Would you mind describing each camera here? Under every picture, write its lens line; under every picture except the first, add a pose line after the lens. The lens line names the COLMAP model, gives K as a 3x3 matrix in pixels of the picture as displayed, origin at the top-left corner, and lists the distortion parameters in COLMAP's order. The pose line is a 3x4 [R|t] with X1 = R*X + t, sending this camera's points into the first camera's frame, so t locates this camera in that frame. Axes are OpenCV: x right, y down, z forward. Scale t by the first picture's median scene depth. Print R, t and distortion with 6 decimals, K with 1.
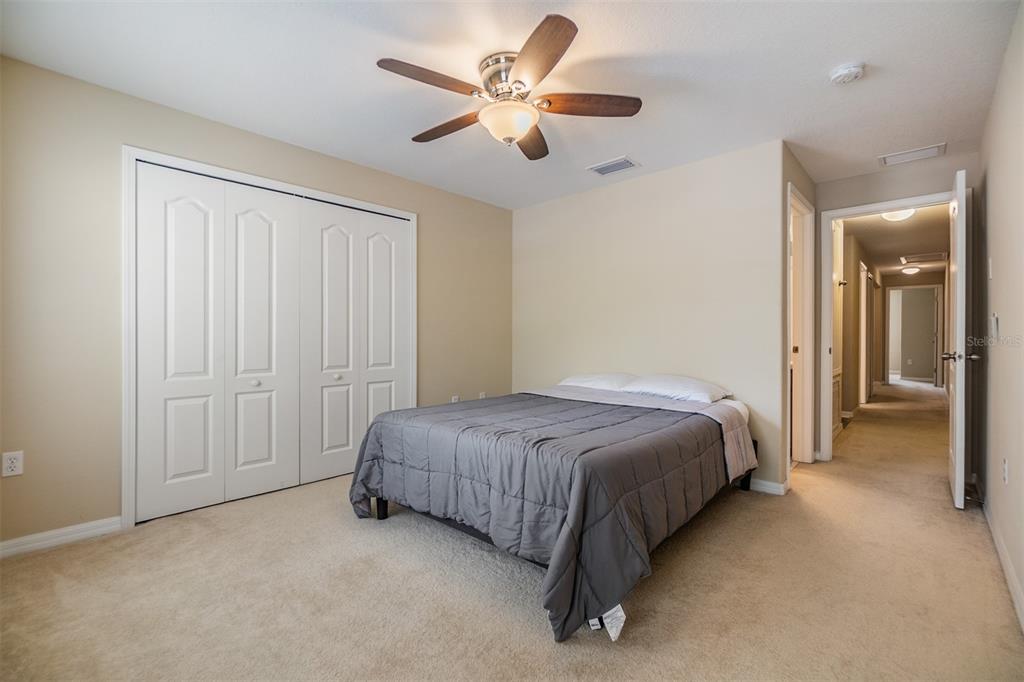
lens RADIAL K [[446.6, 0, 505.7], [0, 446.6, 330.6], [0, 0, 1]] dist [-0.002656, 0.000002]
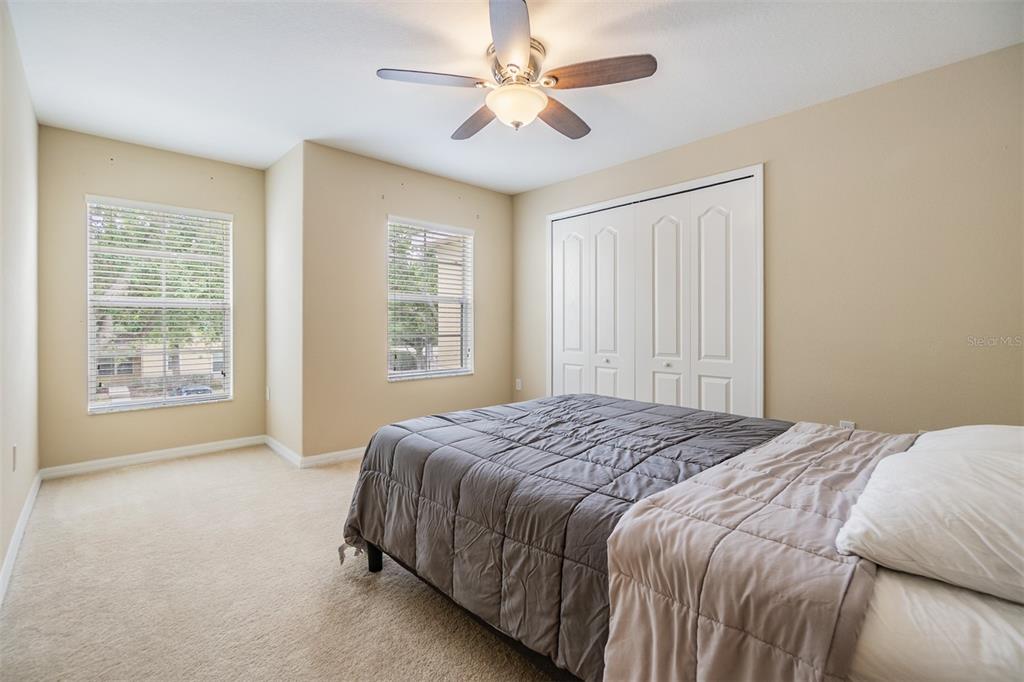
lens RADIAL K [[446.6, 0, 505.7], [0, 446.6, 330.6], [0, 0, 1]] dist [-0.002656, 0.000002]
pose [[-0.065642, 0.013074, -0.997758, 0.662762], [0.008432, 0.999886, 0.012547, 0.010166], [0.997808, -0.007590, -0.065745, 0.692444]]
